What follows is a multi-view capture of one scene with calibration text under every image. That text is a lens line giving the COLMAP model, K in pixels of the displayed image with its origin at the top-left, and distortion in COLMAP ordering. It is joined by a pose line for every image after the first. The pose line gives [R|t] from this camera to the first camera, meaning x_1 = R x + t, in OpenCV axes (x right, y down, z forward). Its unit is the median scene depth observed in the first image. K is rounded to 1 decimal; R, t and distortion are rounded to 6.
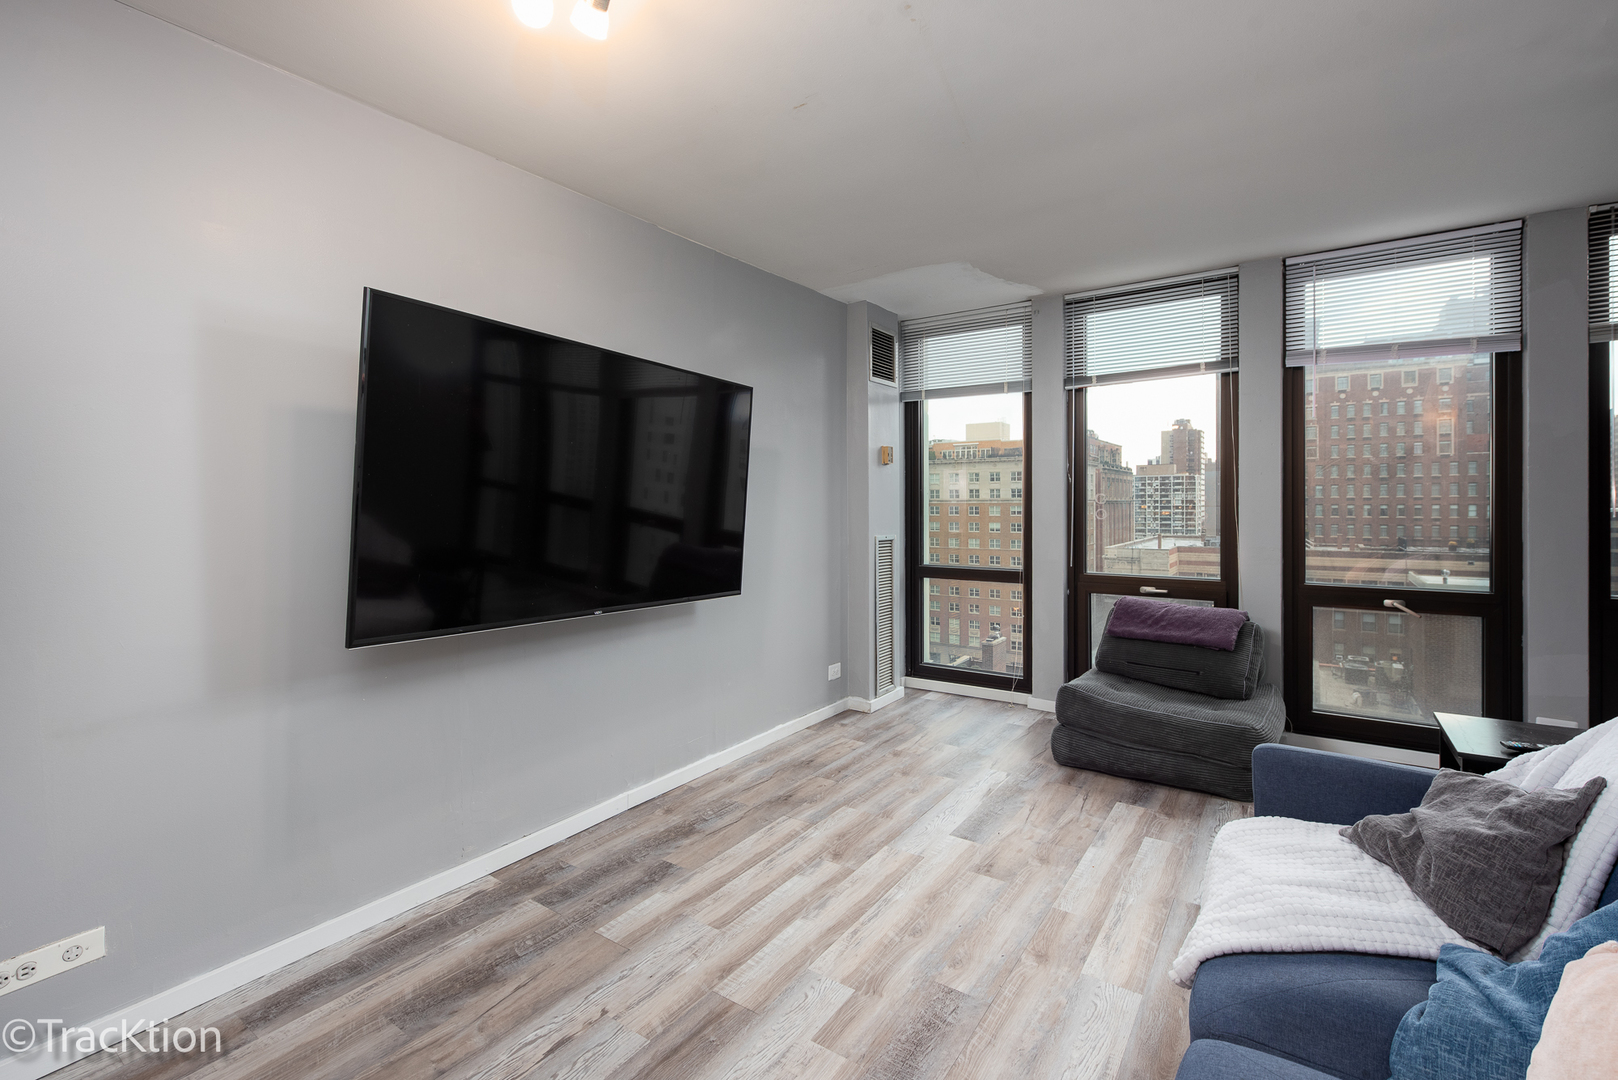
lens RADIAL K [[717.9, 0, 818.1], [0, 717.9, 513.1], [0, 0, 1]] dist [0.000846, -0.000049]
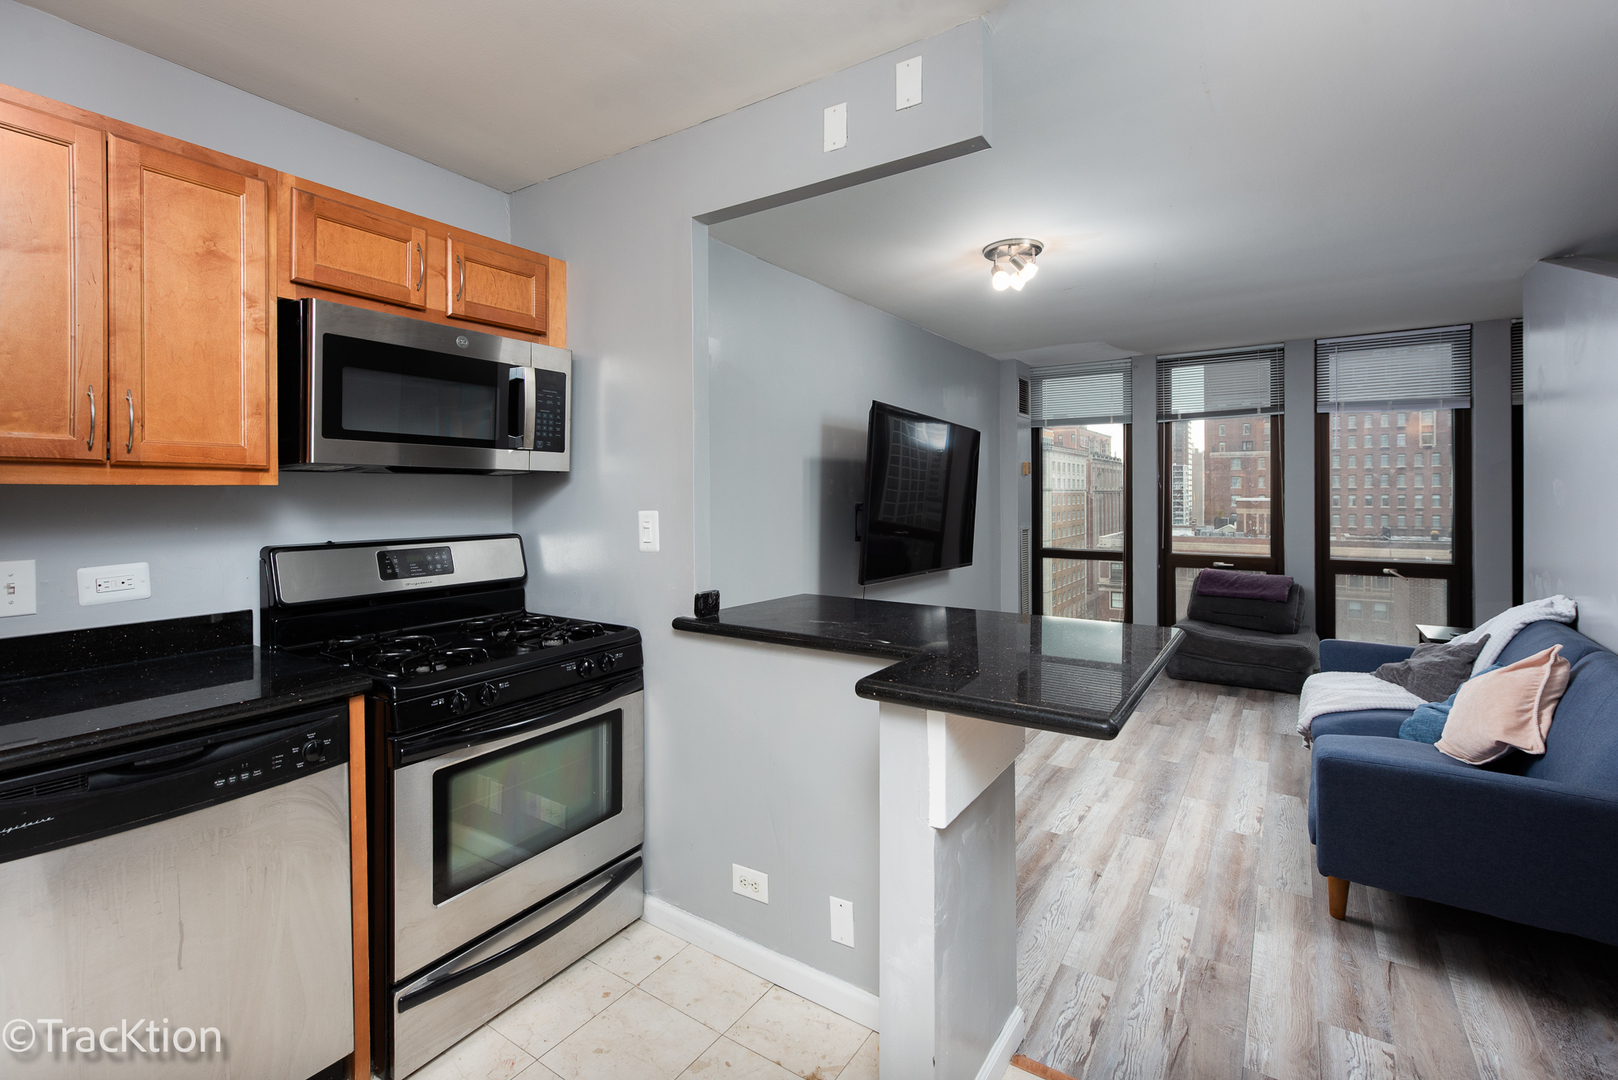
lens RADIAL K [[727.8, 0, 810.8], [0, 727.8, 498.0], [0, 0, 1]] dist [0.000273, -0.000067]
pose [[0.999898, 0.000477, 0.014270, -0.376707], [-0.000391, 0.999982, -0.006038, -0.015910], [-0.014272, 0.006032, 0.999880, -0.441860]]
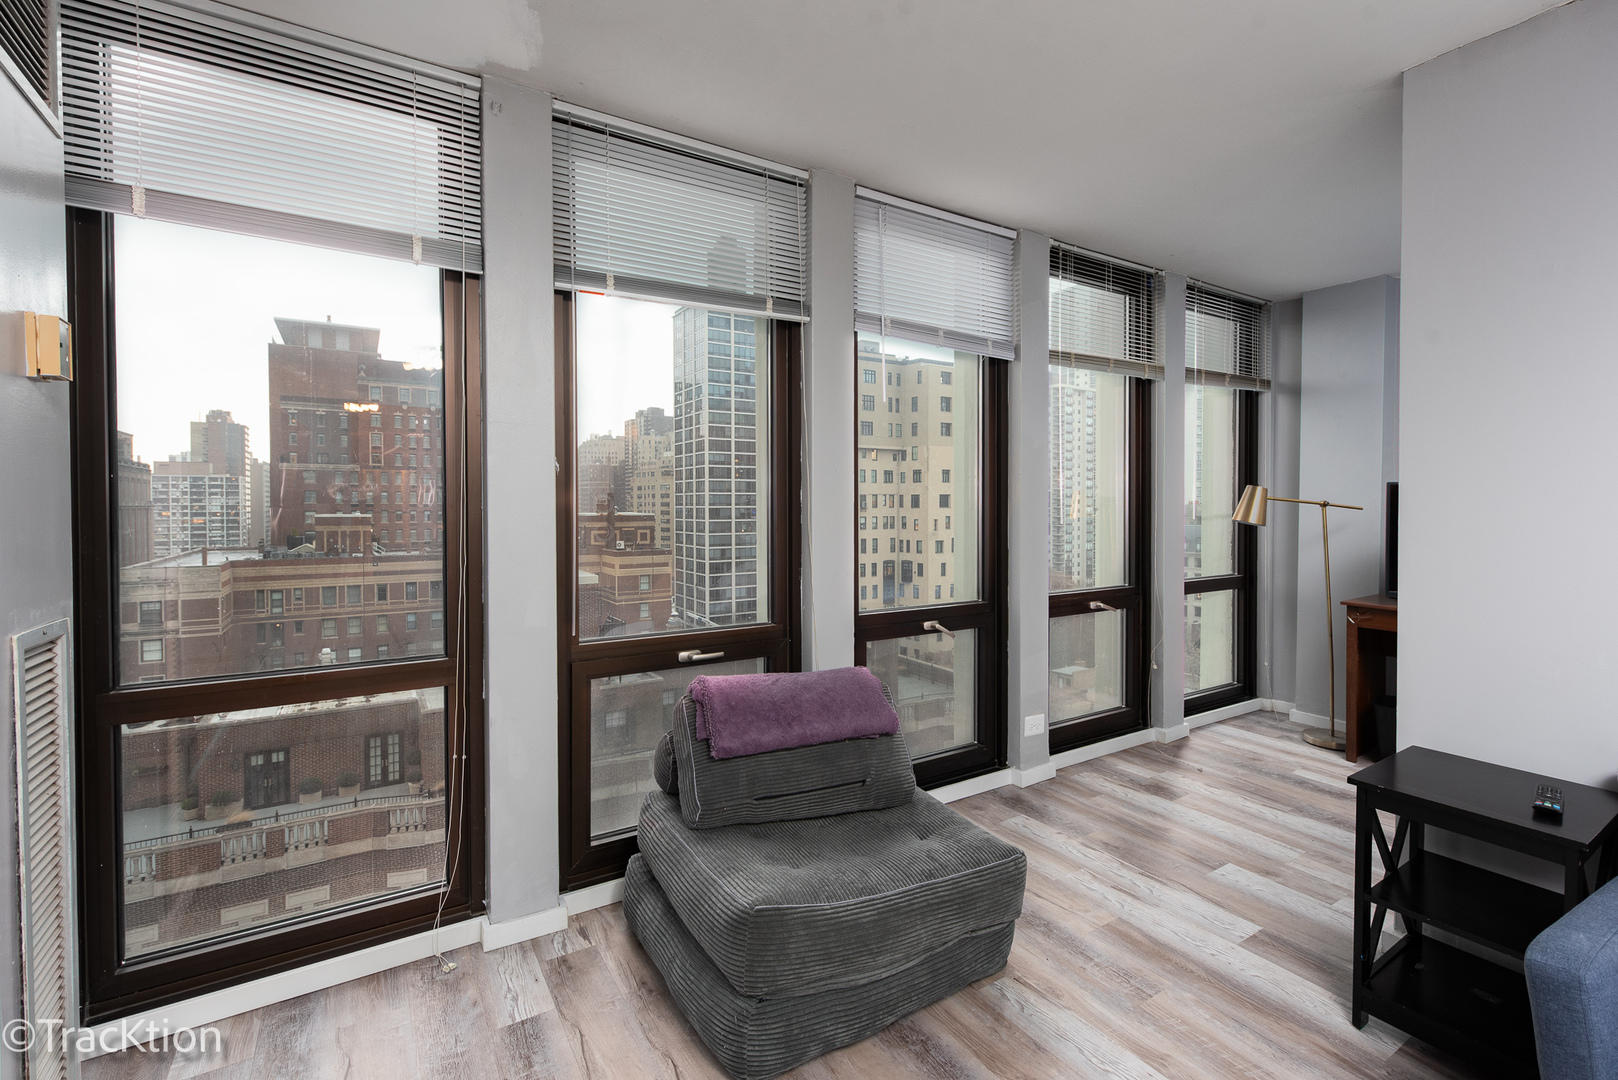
lens RADIAL K [[717.9, 0, 818.1], [0, 717.9, 513.1], [0, 0, 1]] dist [0.000846, -0.000049]
pose [[0.388689, -0.006237, 0.921348, -0.053697], [0.013689, 0.999906, 0.000994, -0.011440], [-0.921268, 0.012226, 0.388737, 0.672461]]
